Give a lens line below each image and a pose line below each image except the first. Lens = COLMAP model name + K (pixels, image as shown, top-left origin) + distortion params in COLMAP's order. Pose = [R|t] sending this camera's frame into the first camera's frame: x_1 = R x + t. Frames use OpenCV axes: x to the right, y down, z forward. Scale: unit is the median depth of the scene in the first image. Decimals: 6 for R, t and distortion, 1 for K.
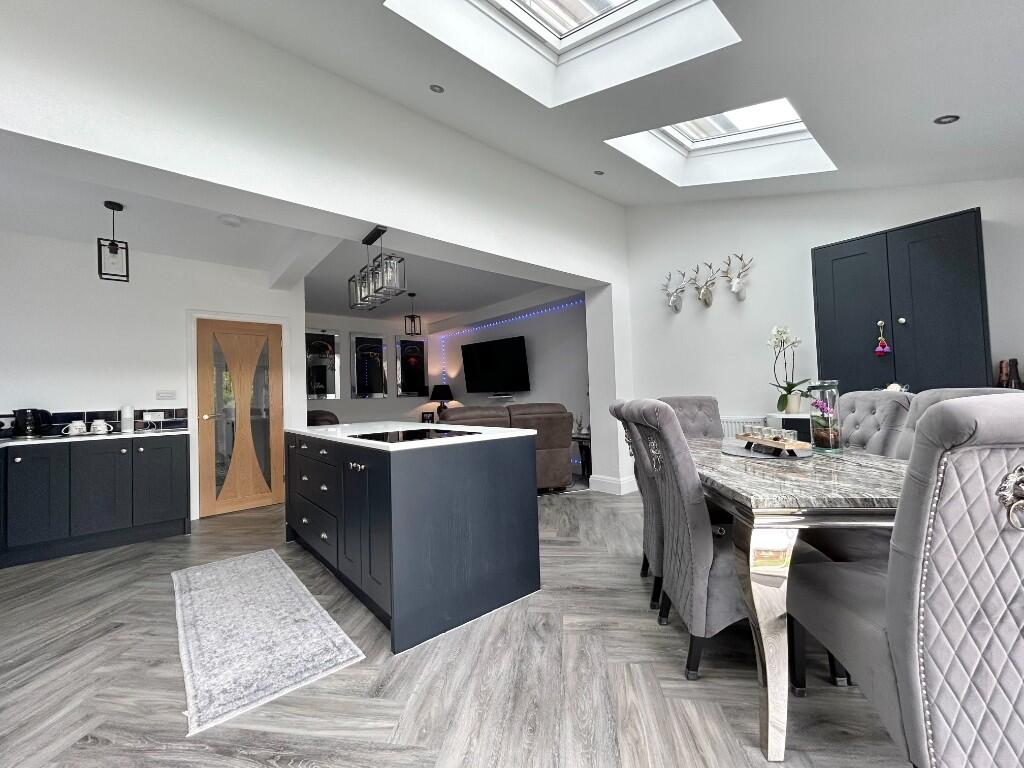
lens RADIAL K [[410.4, 0, 507.4], [0, 410.4, 384.3], [0, 0, 1]] dist [0.006599, -0.001257]
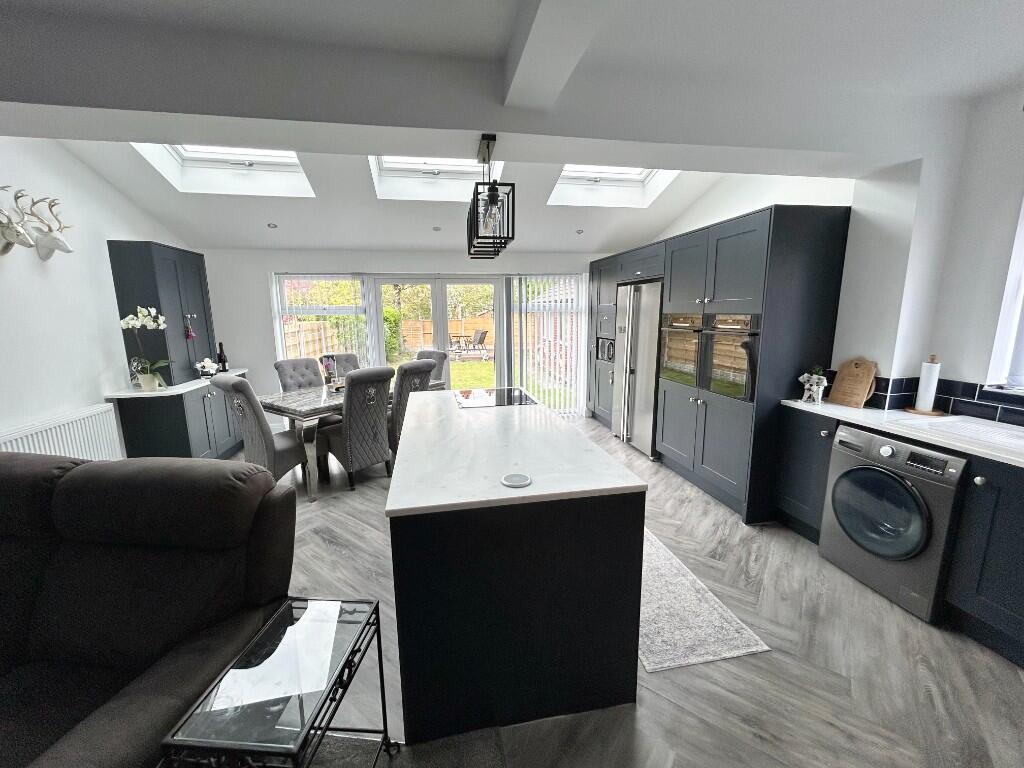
lens RADIAL K [[410.4, 0, 506.8], [0, 410.4, 384.6], [0, 0, 1]] dist [0.006599, -0.001257]
pose [[-0.867621, -0.040582, 0.495568, -0.278961], [0.028826, 0.990882, 0.131610, -0.026964], [-0.496391, 0.128472, -0.858540, 0.639475]]
